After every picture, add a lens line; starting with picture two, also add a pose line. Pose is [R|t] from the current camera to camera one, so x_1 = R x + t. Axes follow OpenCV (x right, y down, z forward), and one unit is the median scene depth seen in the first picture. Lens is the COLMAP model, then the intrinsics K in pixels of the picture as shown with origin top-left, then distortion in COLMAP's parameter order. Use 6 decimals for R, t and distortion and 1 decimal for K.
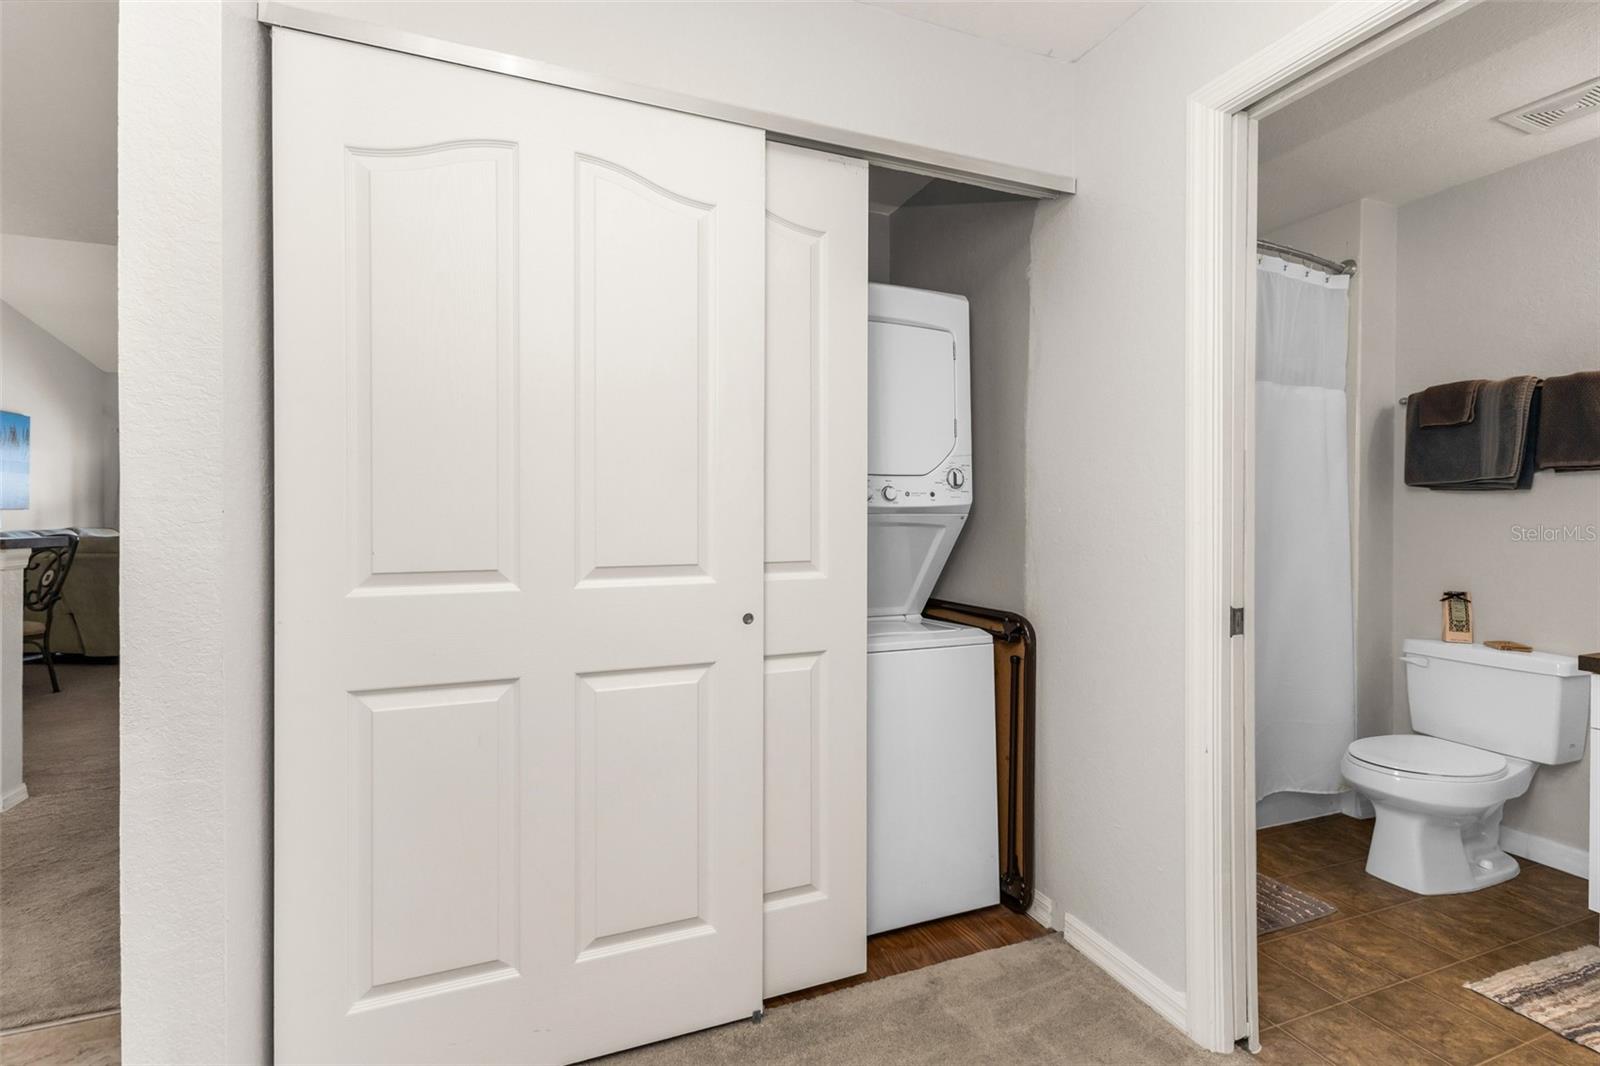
lens RADIAL K [[689.4, 0, 765.9], [0, 689.4, 518.2], [0, 0, 1]] dist [0.003937, -0.000925]
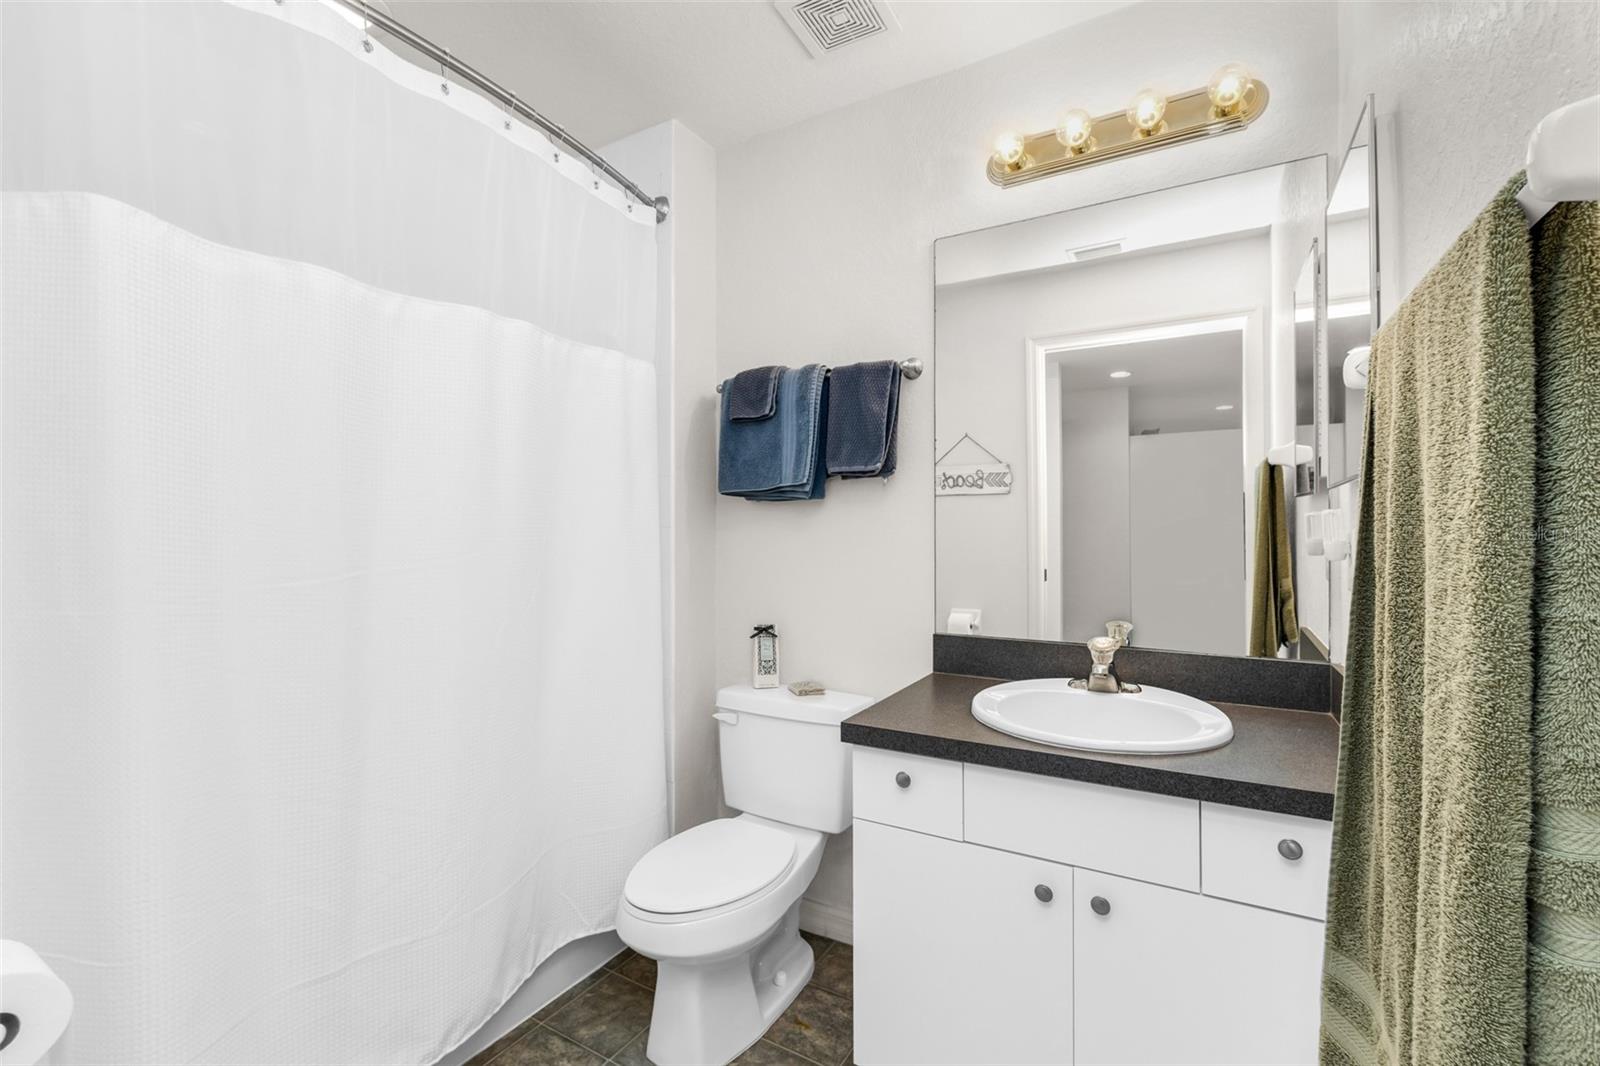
lens RADIAL K [[689.4, 0, 795.7], [0, 689.4, 532.5], [0, 0, 1]] dist [0.003937, -0.000925]
pose [[0.772030, -0.004665, 0.635570, 0.522890], [0.009196, 0.999950, -0.003831, 0.001266], [-0.635520, 0.008802, 0.772034, 0.358534]]
